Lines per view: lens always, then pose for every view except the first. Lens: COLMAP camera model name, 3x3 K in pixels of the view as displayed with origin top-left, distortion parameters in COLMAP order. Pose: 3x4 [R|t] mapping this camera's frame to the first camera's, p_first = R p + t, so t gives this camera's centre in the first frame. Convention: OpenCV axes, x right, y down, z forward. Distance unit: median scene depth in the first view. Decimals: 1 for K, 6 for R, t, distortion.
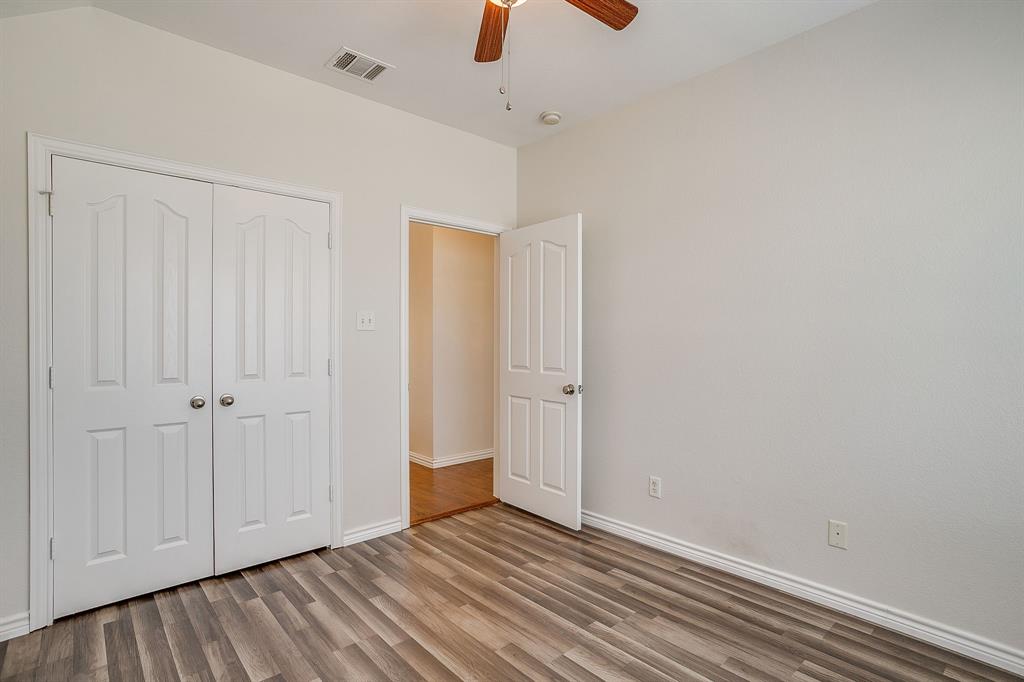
lens RADIAL K [[493.6, 0, 506.3], [0, 493.6, 338.2], [0, 0, 1]] dist [-0.061153, 0.035136]
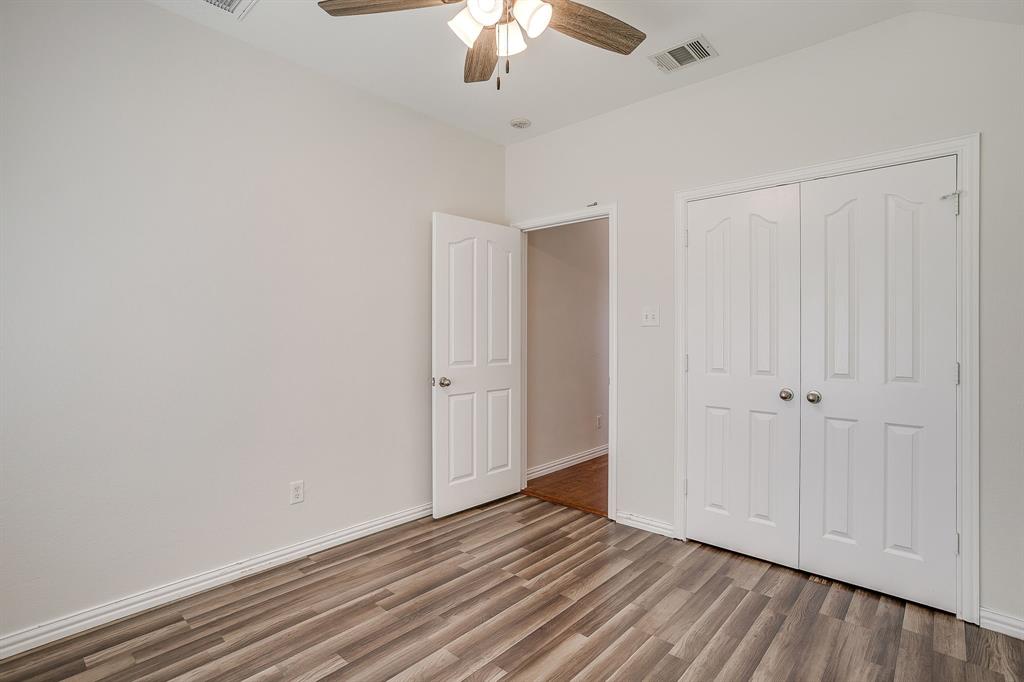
lens RADIAL K [[493.6, 0, 506.3], [0, 493.6, 338.2], [0, 0, 1]] dist [-0.061153, 0.035136]
pose [[0.127594, 0.004013, -0.991818, 0.303274], [0.005215, 0.999975, 0.004717, 0.001084], [0.991813, -0.005774, 0.127569, 0.263116]]
